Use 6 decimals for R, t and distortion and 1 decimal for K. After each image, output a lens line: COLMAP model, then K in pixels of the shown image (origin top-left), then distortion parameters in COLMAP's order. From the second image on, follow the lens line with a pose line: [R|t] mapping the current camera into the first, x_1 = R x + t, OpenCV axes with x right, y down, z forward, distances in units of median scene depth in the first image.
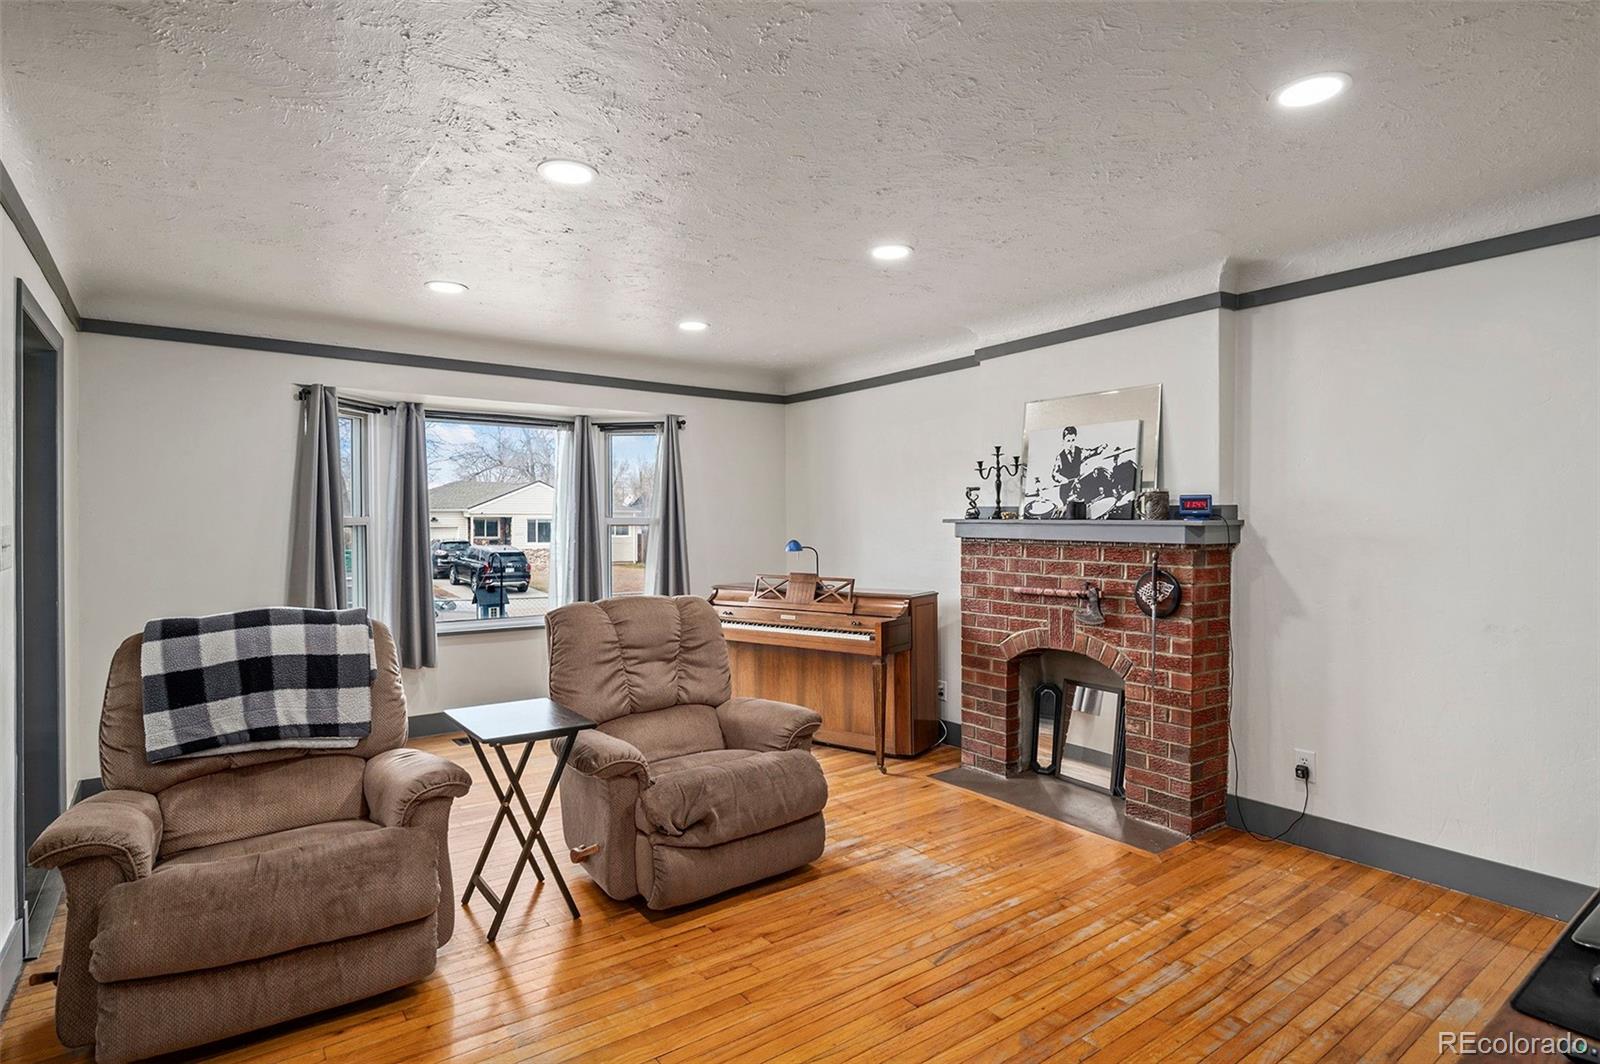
lens RADIAL K [[825.7, 0, 799.6], [0, 825.7, 529.1], [0, 0, 1]] dist [-0.002735, -0.000349]
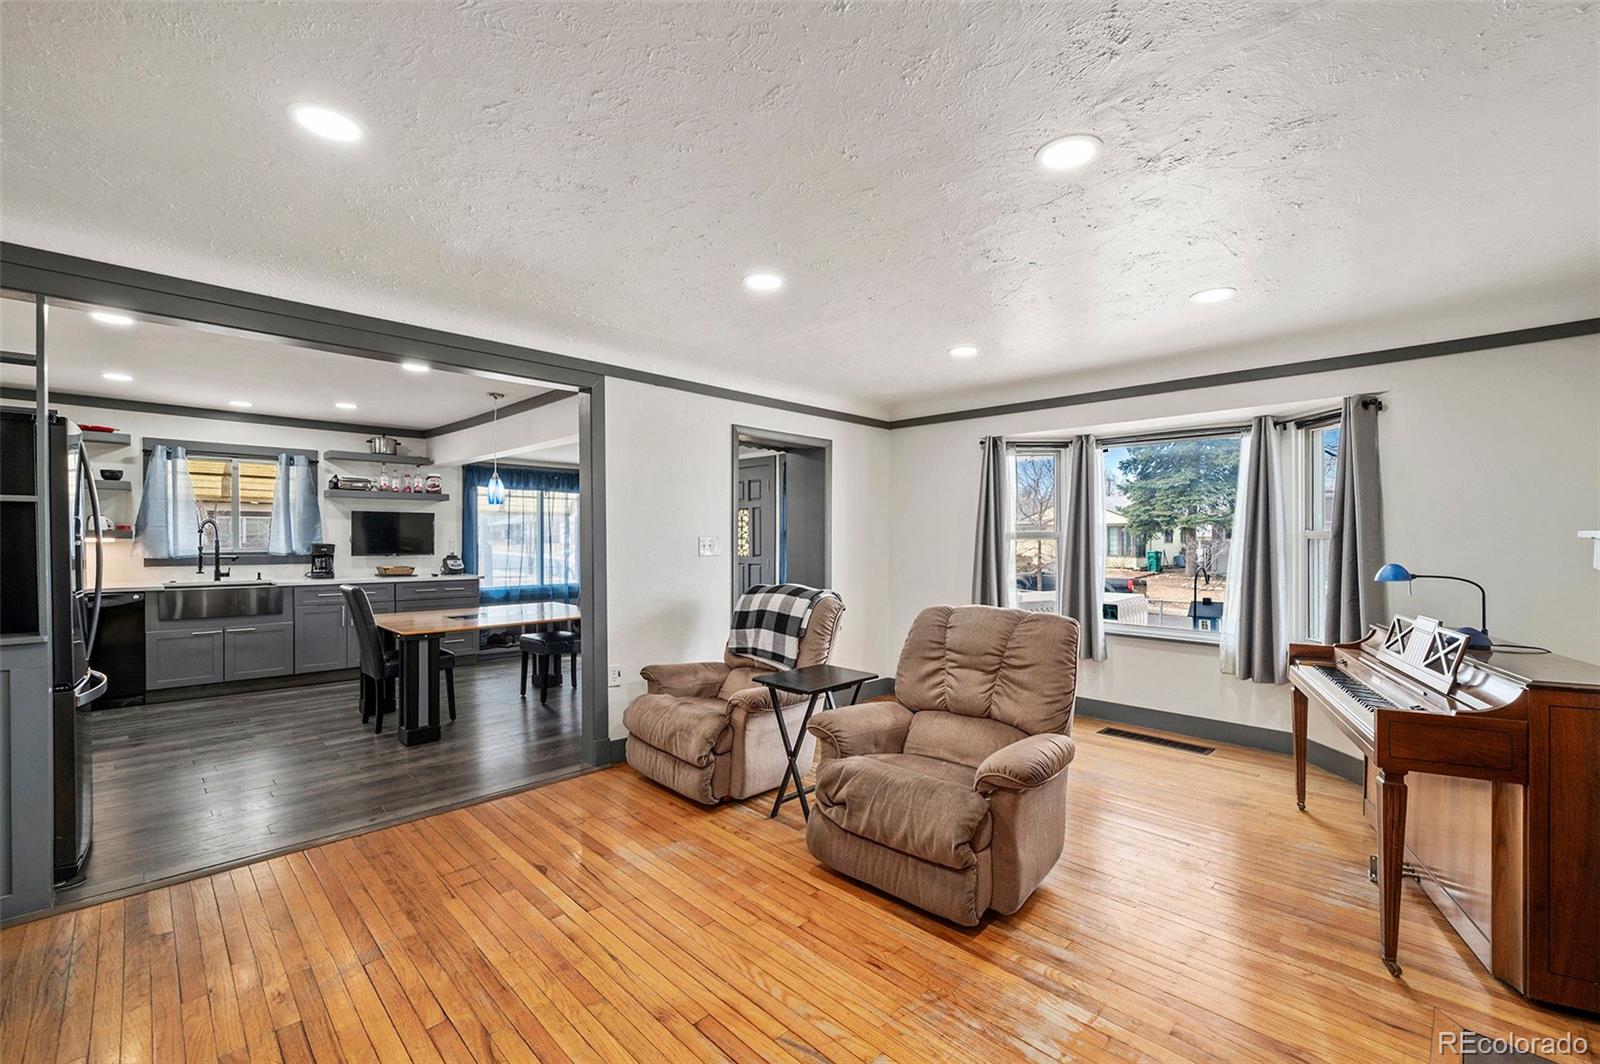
lens RADIAL K [[670.8, 0, 805.1], [0, 670.8, 547.8], [0, 0, 1]] dist [-0.002215, -0.000513]
pose [[0.155045, 0.019158, -0.987722, 0.566530], [-0.010053, 0.999791, 0.017814, -0.005538], [0.987856, 0.007167, 0.155205, 0.599935]]
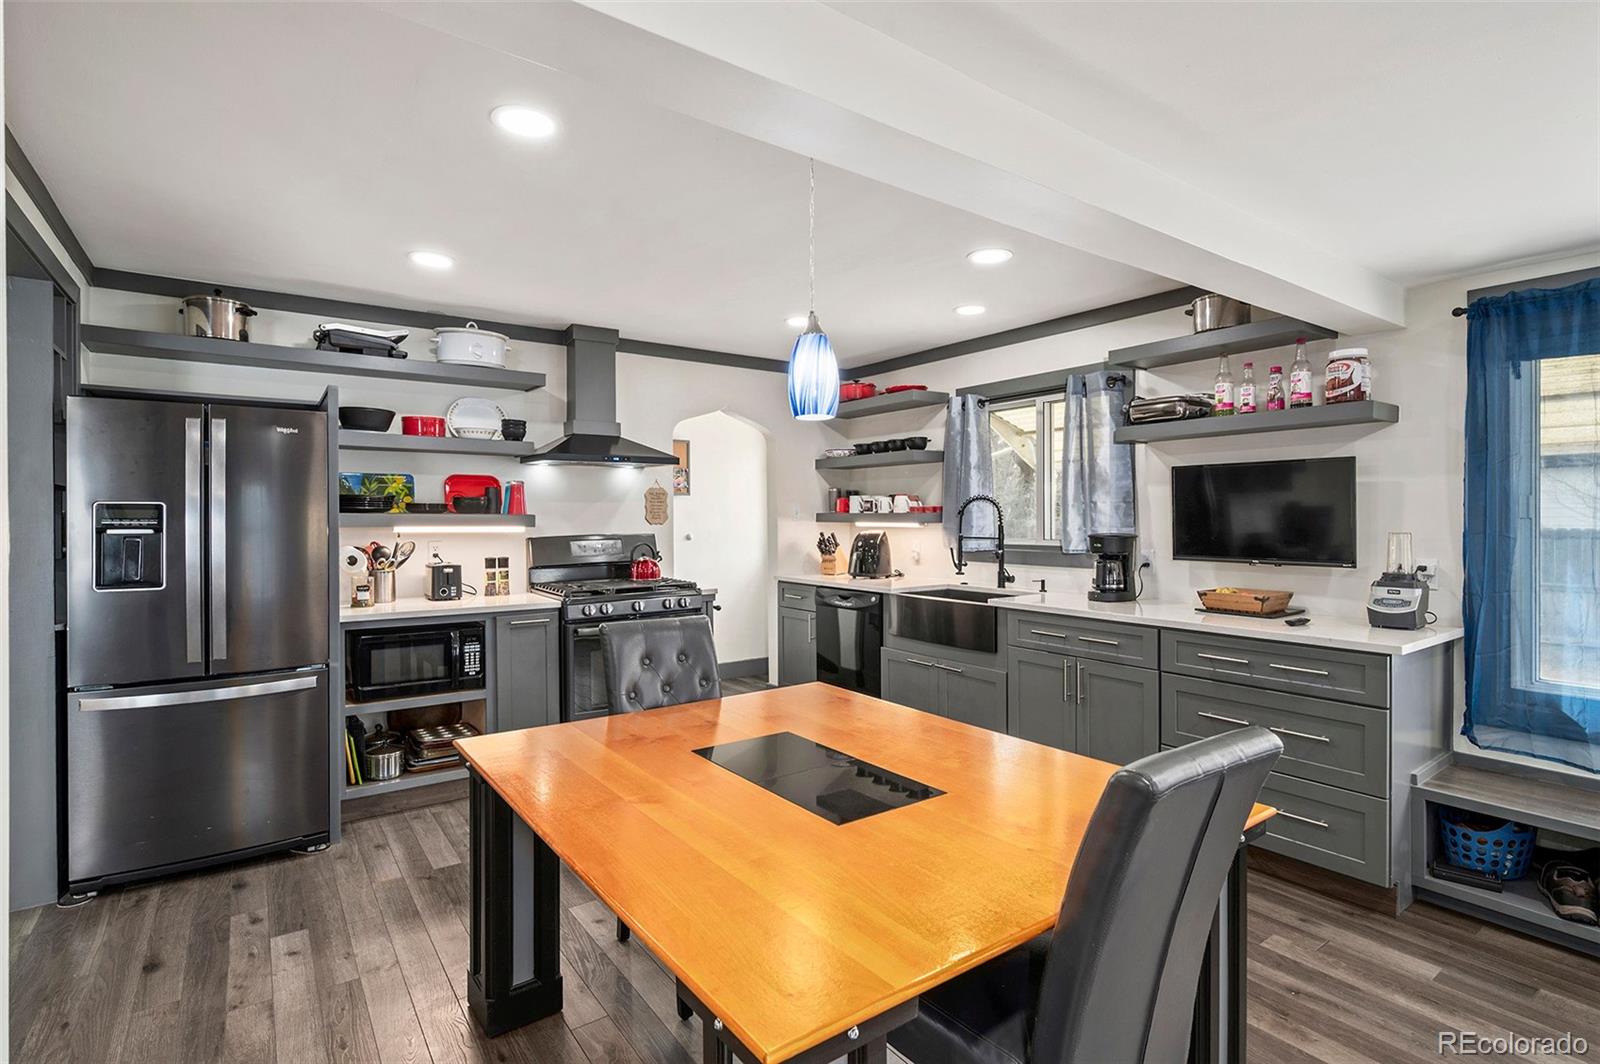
lens RADIAL K [[785.2, 0, 801.8], [0, 785.2, 520.7], [0, 0, 1]] dist [0.000749, 0.000055]
pose [[-0.999886, 0.006394, 0.013704, -0.862915], [0.006533, 0.999928, 0.010057, -0.003731], [-0.013639, 0.010145, -0.999856, 0.693332]]
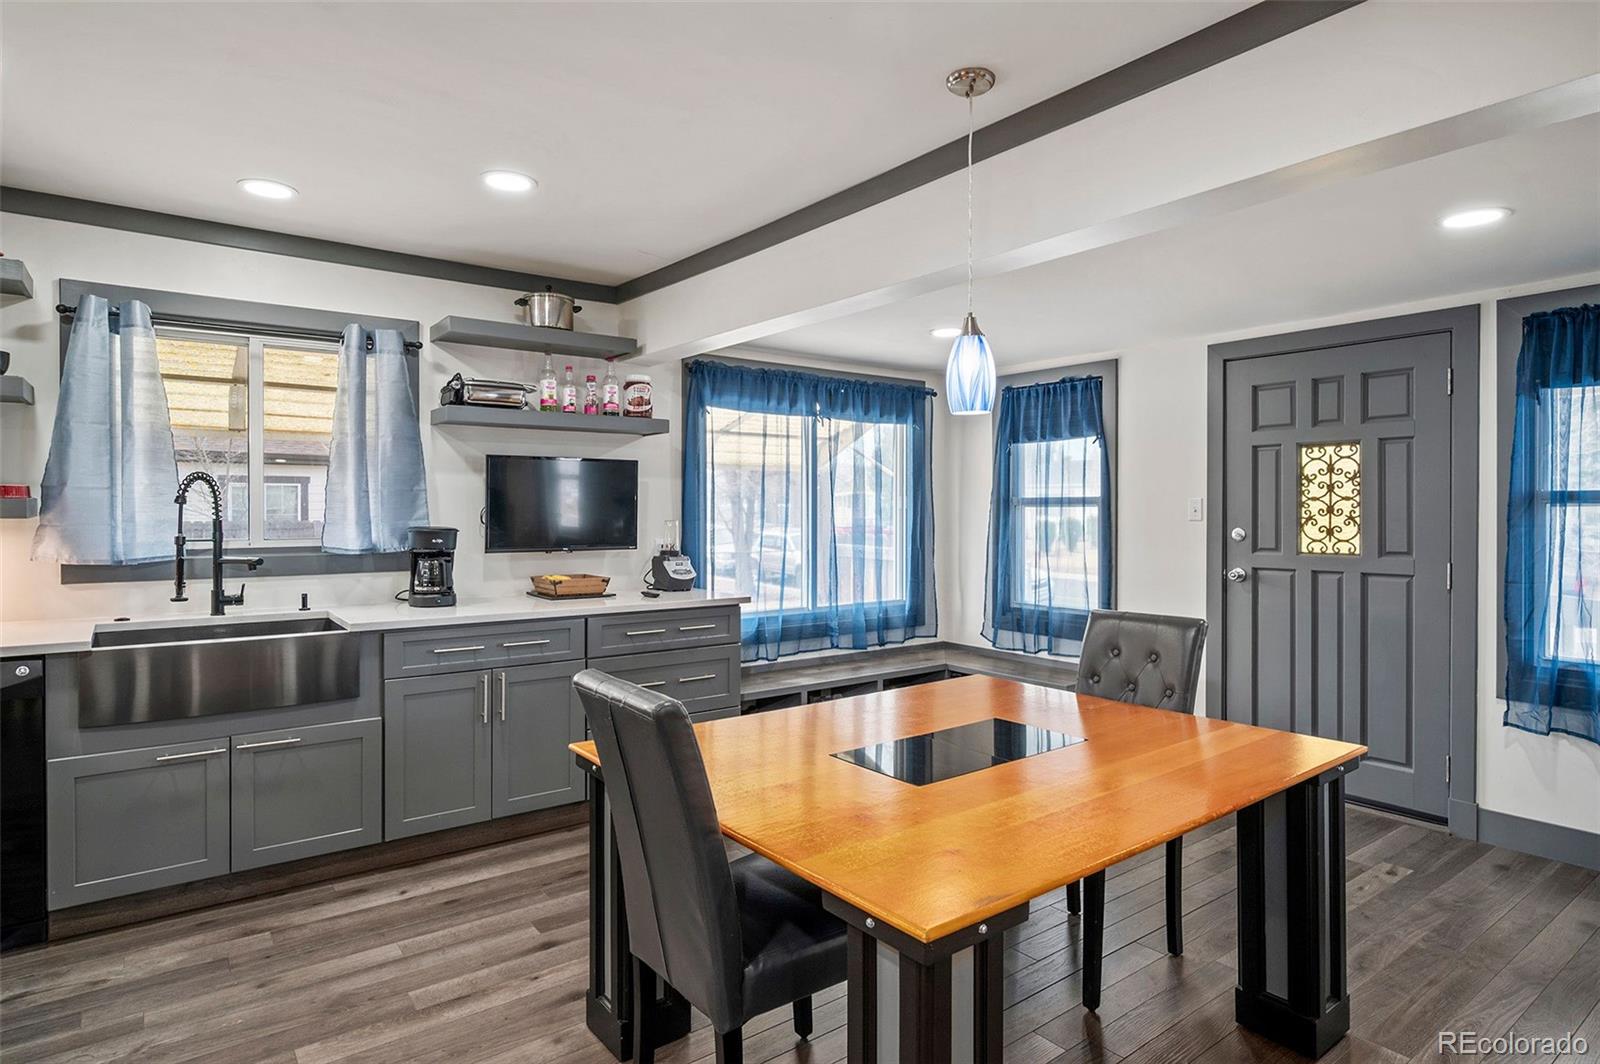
lens RADIAL K [[887.9, 0, 805.6], [0, 887.9, 513.4], [0, 0, 1]] dist [0.007598, -0.000168]
pose [[0.019573, 0.008939, -0.999768, -0.266080], [-0.006815, 0.999938, 0.008808, -0.000722], [0.999785, 0.006641, 0.019632, 0.071017]]
